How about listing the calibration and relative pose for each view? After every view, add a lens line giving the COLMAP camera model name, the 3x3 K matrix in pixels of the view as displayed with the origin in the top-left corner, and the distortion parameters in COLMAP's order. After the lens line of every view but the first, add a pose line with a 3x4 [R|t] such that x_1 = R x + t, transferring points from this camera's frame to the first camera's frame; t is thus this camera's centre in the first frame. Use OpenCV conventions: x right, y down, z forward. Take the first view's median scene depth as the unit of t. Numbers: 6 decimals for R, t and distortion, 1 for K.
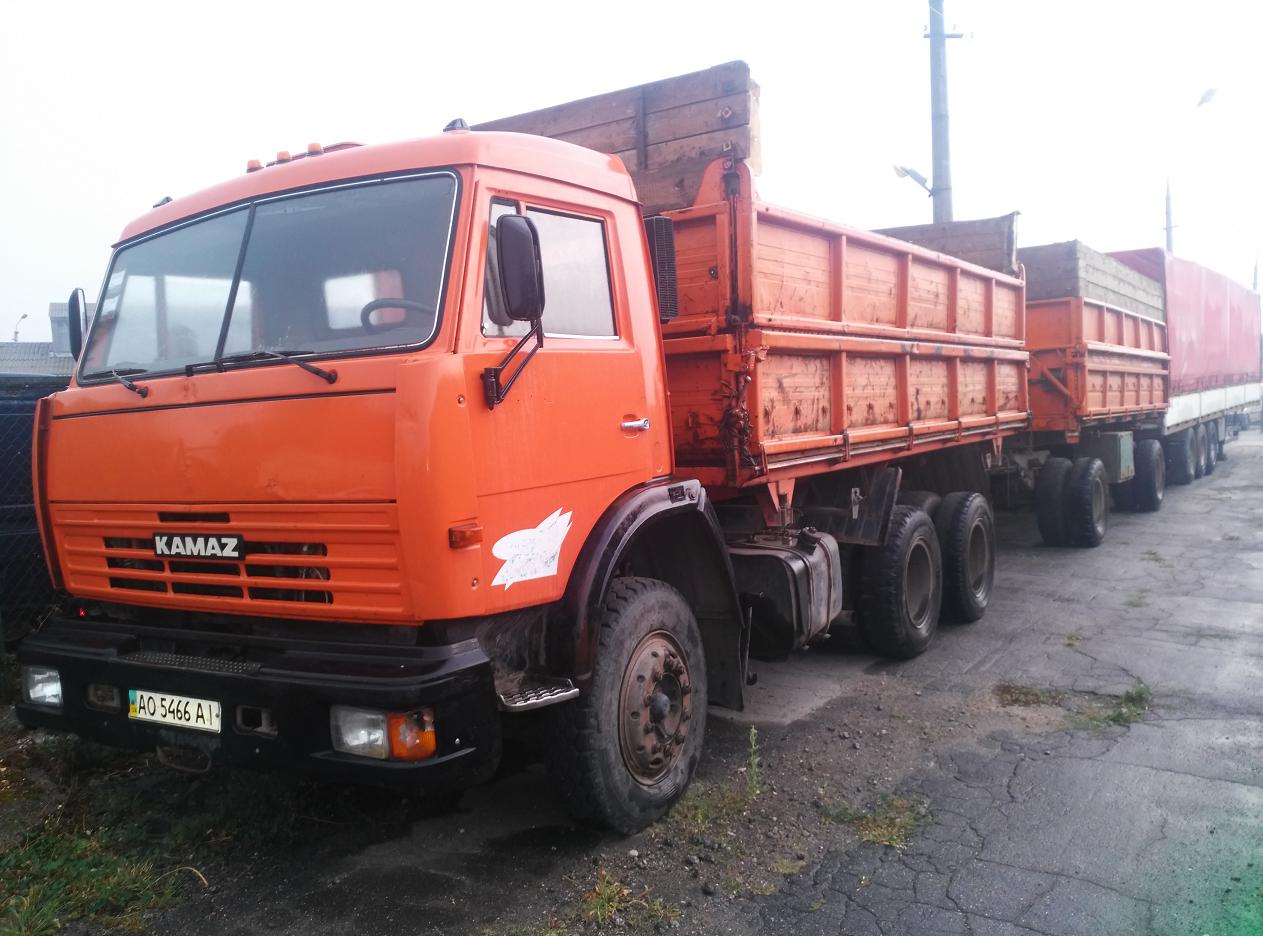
lens RADIAL K [[1063.4, 0, 630.6], [0, 1063.4, 470.0], [0, 0, 1]] dist [0.063223, -0.123474]
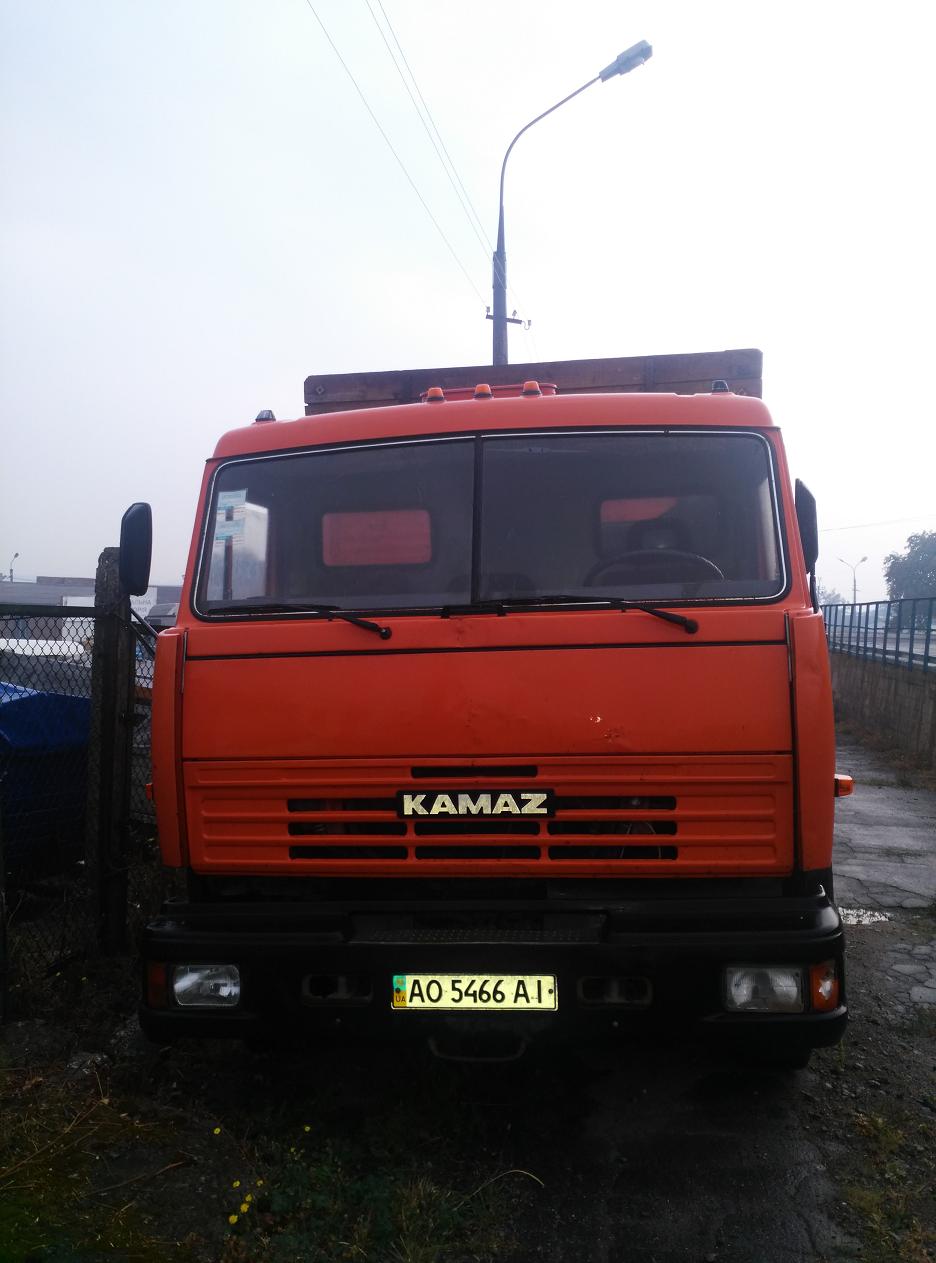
lens RADIAL K [[1063.4, 0, 466.1], [0, 1063.4, 618.8], [0, 0, 1]] dist [0.063223, -0.123474]
pose [[0.902185, 0.045104, 0.428985, -0.821274], [-0.001774, 0.994898, -0.100873, 0.005877], [-0.431346, 0.090245, 0.897662, 0.179522]]
